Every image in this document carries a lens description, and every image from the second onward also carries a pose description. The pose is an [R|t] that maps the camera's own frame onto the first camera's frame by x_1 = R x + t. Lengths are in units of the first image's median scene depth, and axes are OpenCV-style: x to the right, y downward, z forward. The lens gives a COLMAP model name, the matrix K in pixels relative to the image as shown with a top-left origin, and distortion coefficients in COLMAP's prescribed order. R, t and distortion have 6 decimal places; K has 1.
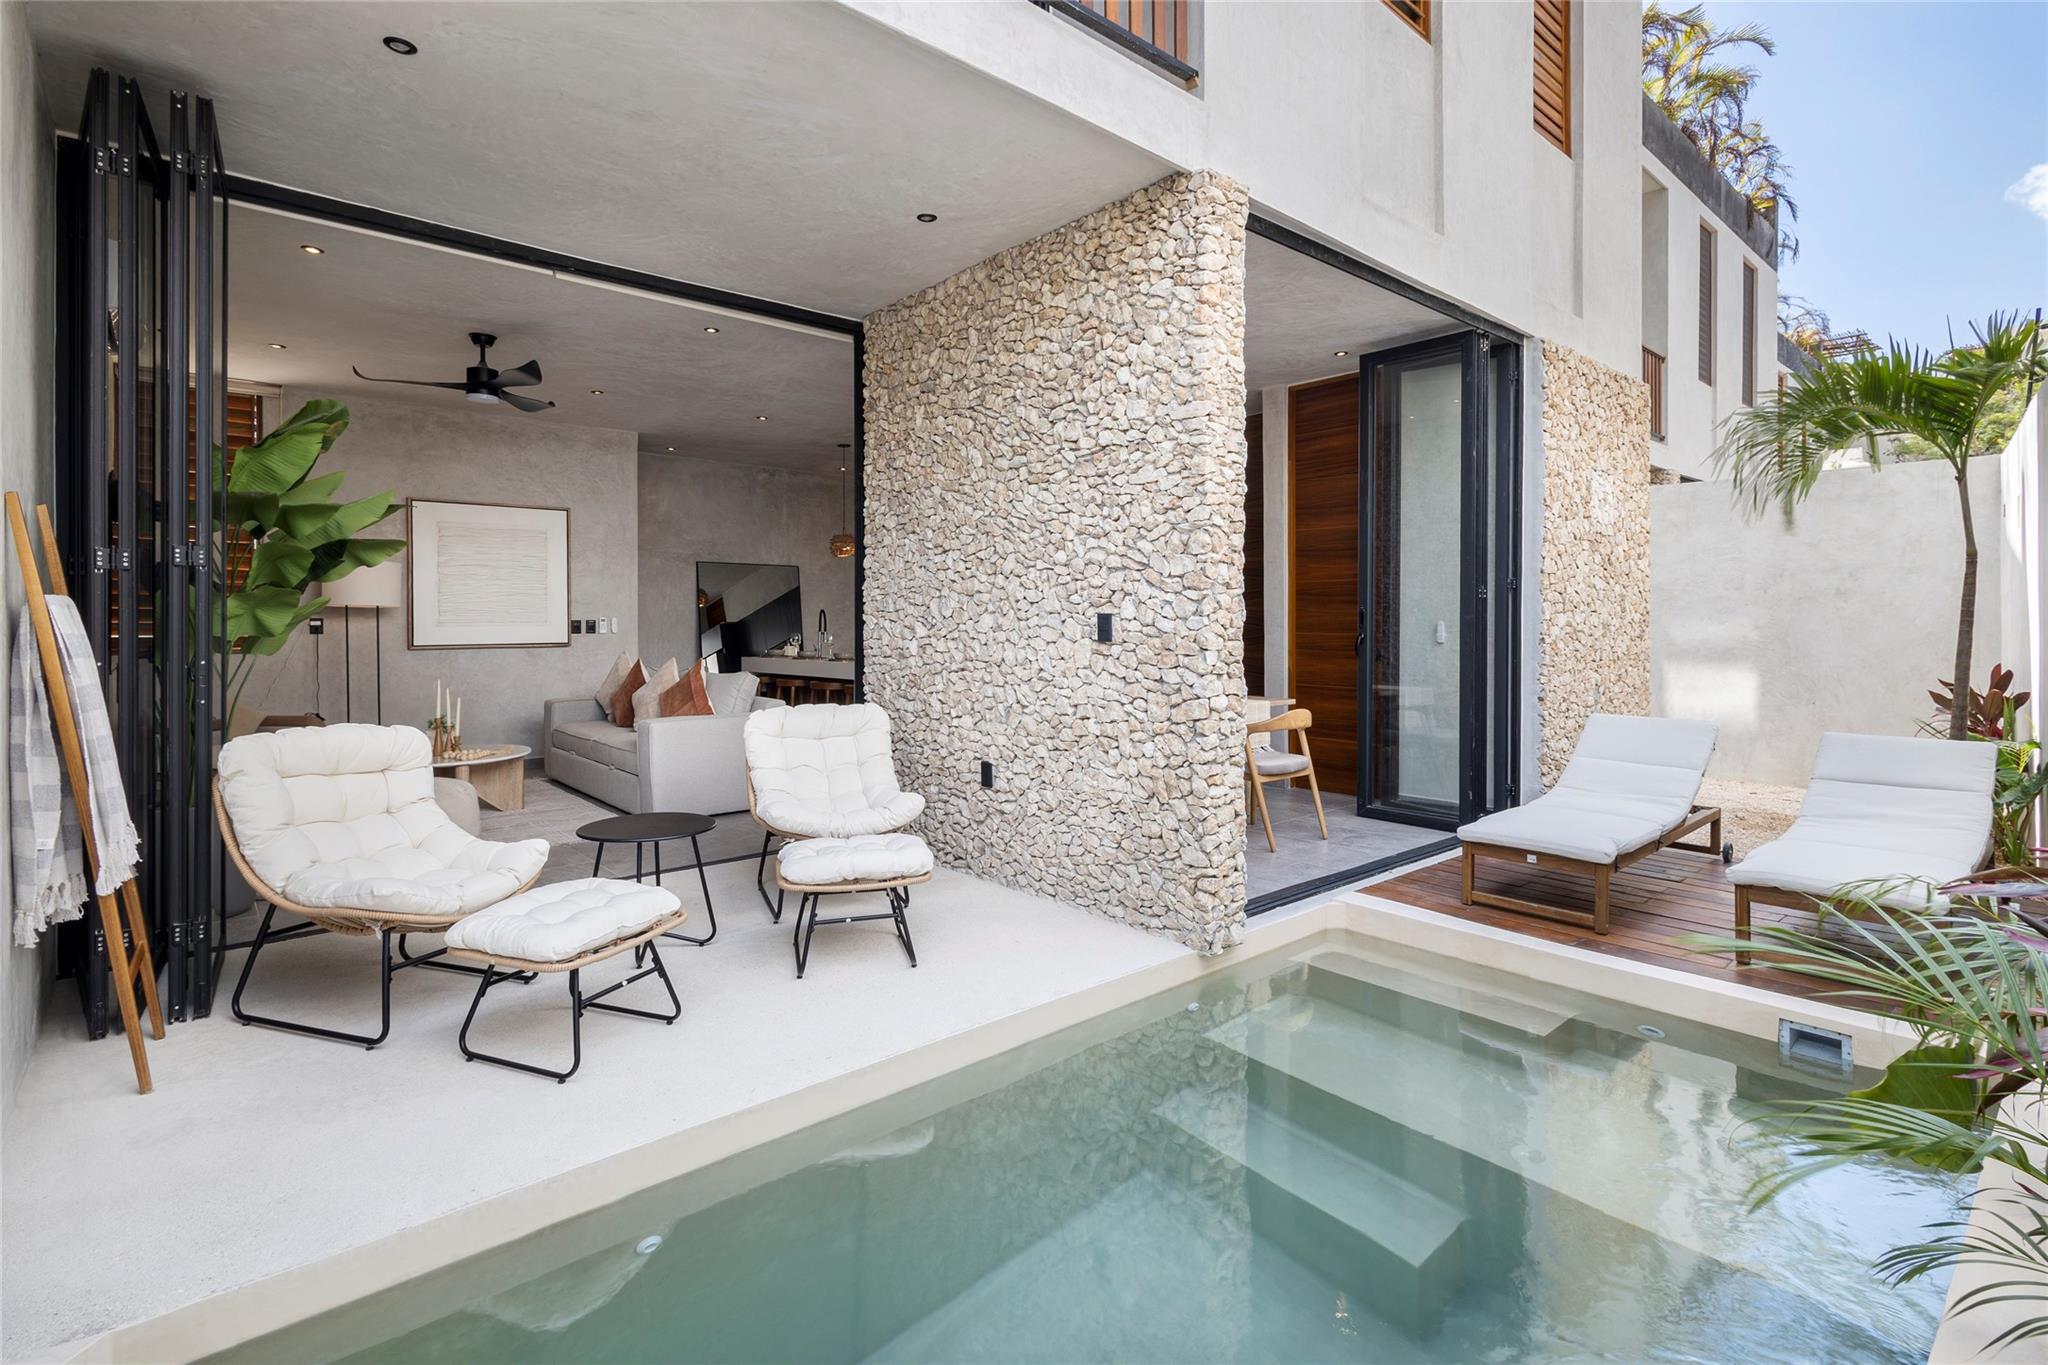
lens RADIAL K [[967.6, 0, 1040.1], [0, 967.6, 622.8], [0, 0, 1]] dist [0.000976, 0.000271]
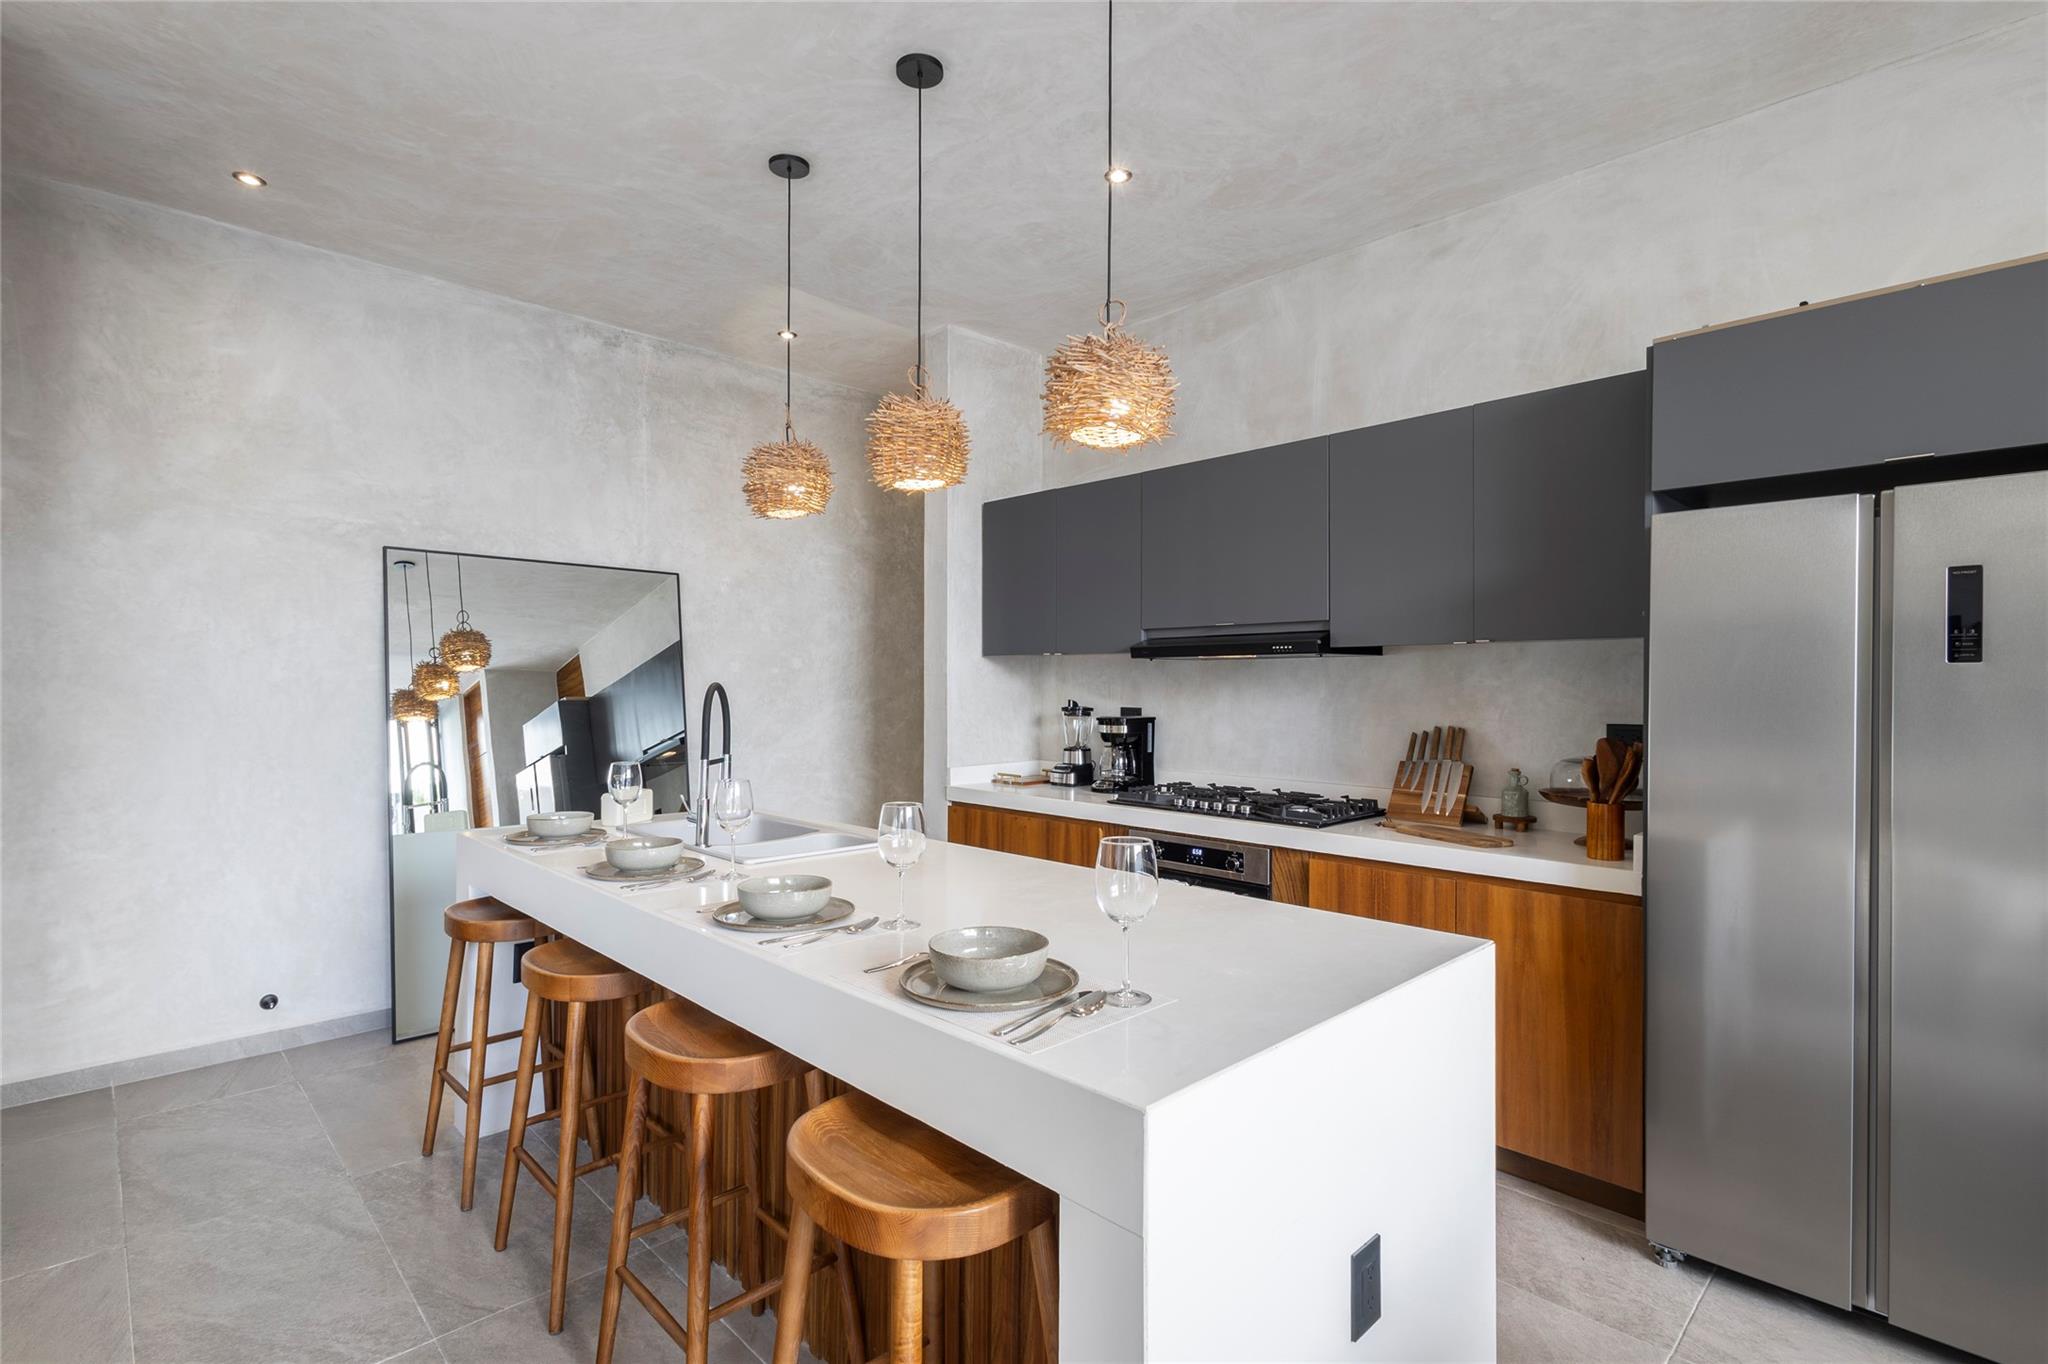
lens RADIAL K [[984.0, 0, 1024.0], [0, 984.0, 682.0], [0, 0, 1]] dist [0.002827, 0.000537]
pose [[0.999402, 0.006285, 0.034008, -0.150371], [-0.006049, 0.999957, -0.007049, -0.013344], [-0.034051, 0.006839, 0.999397, 0.745783]]
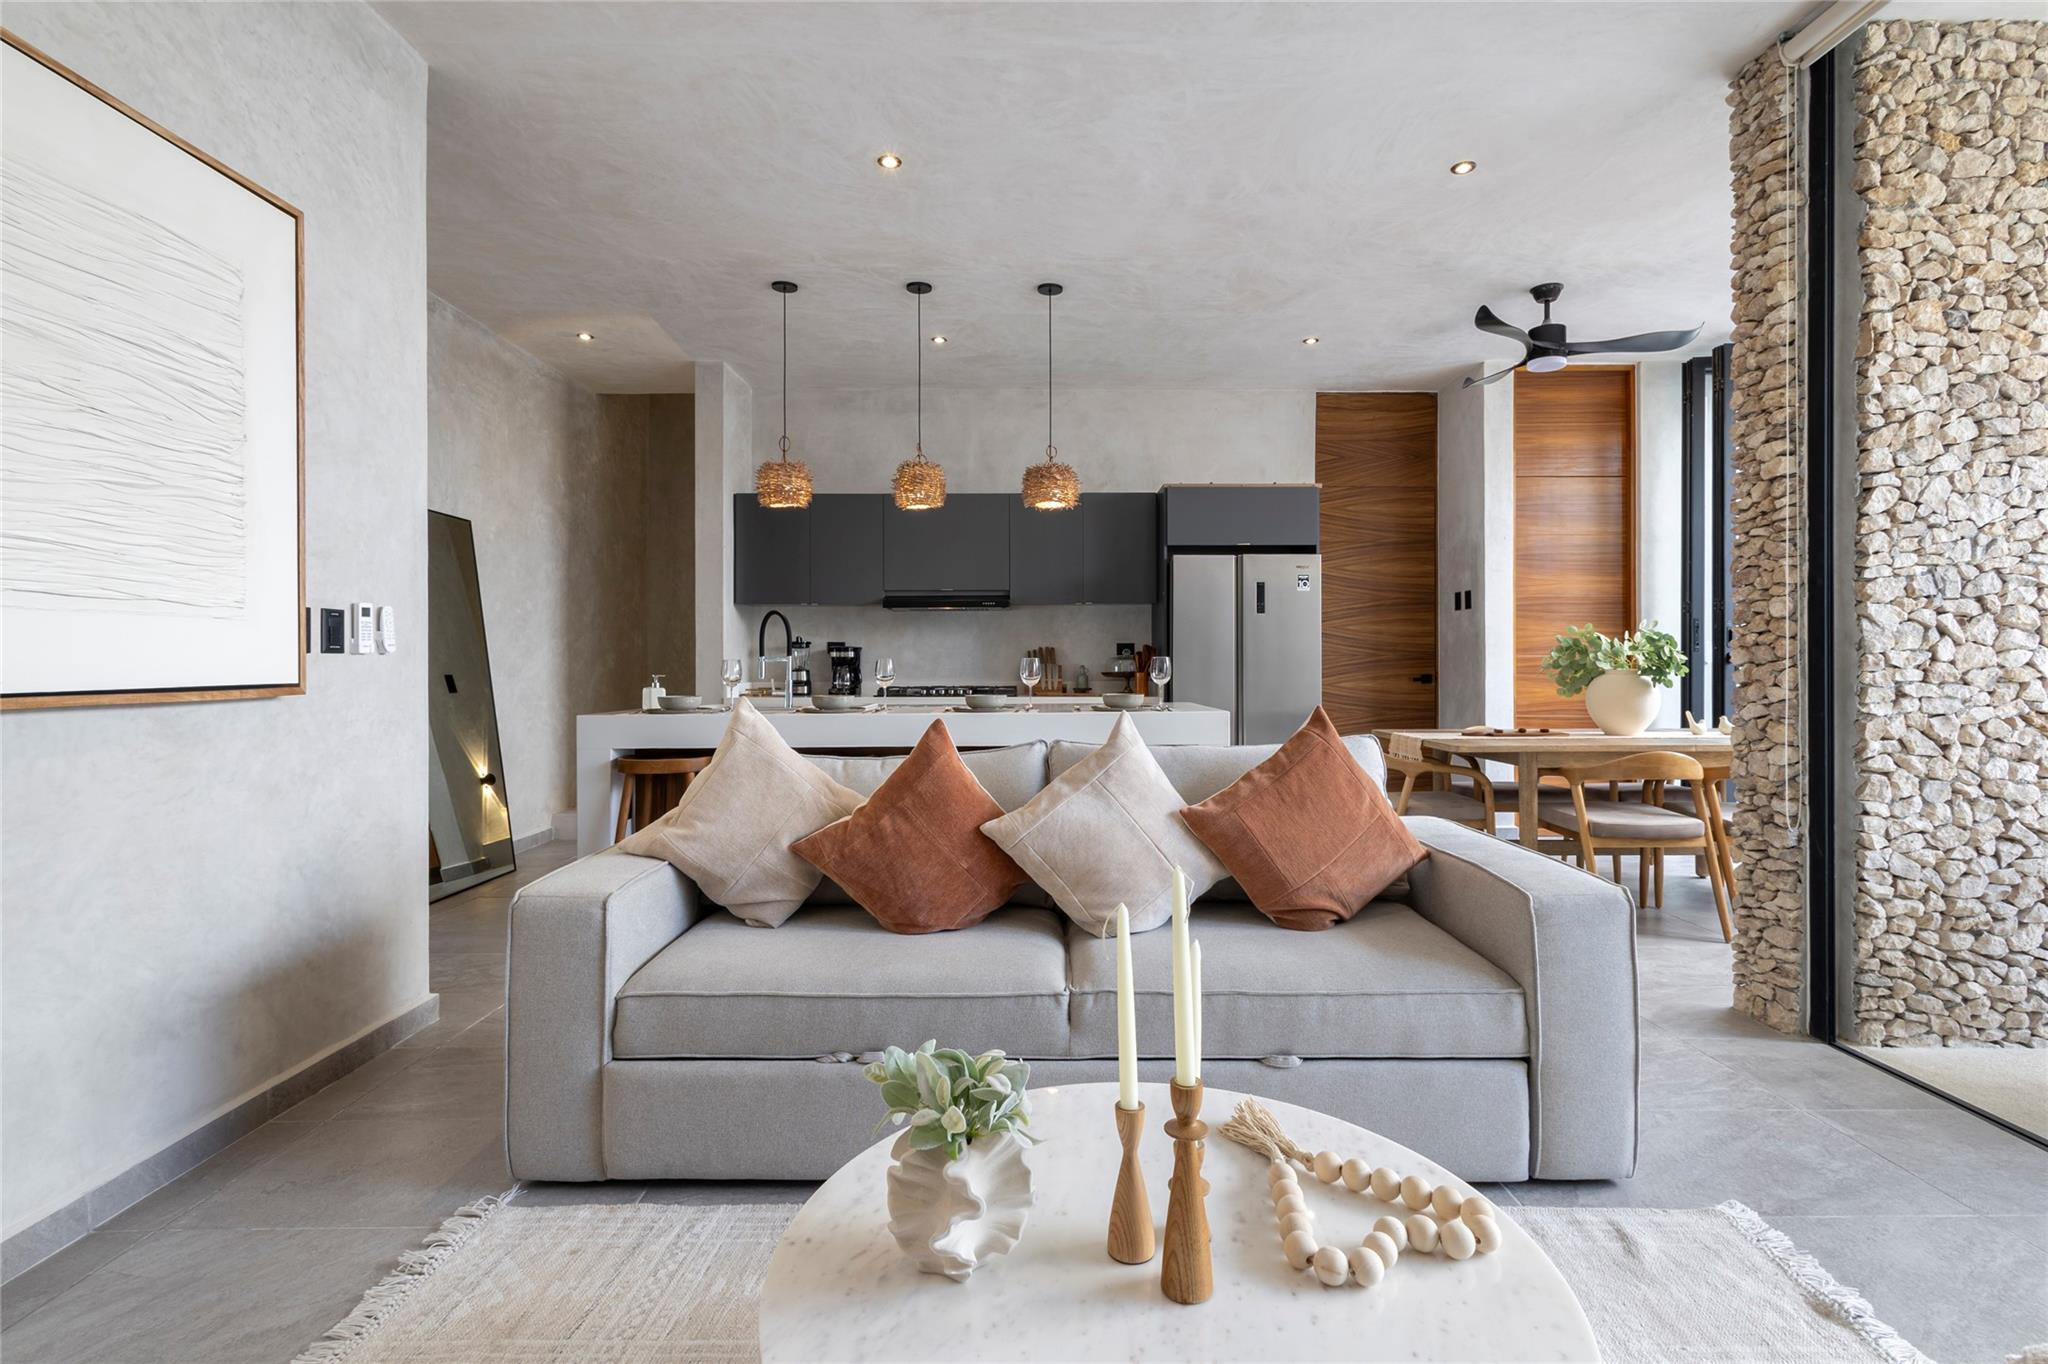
lens RADIAL K [[967.6, 0, 1040.1], [0, 967.6, 622.3], [0, 0, 1]] dist [0.000976, 0.000271]
pose [[0.652228, 0.030019, 0.757429, -0.544106], [0.003748, 0.999076, -0.042824, 0.013549], [-0.758014, 0.030770, 0.651512, 0.641403]]
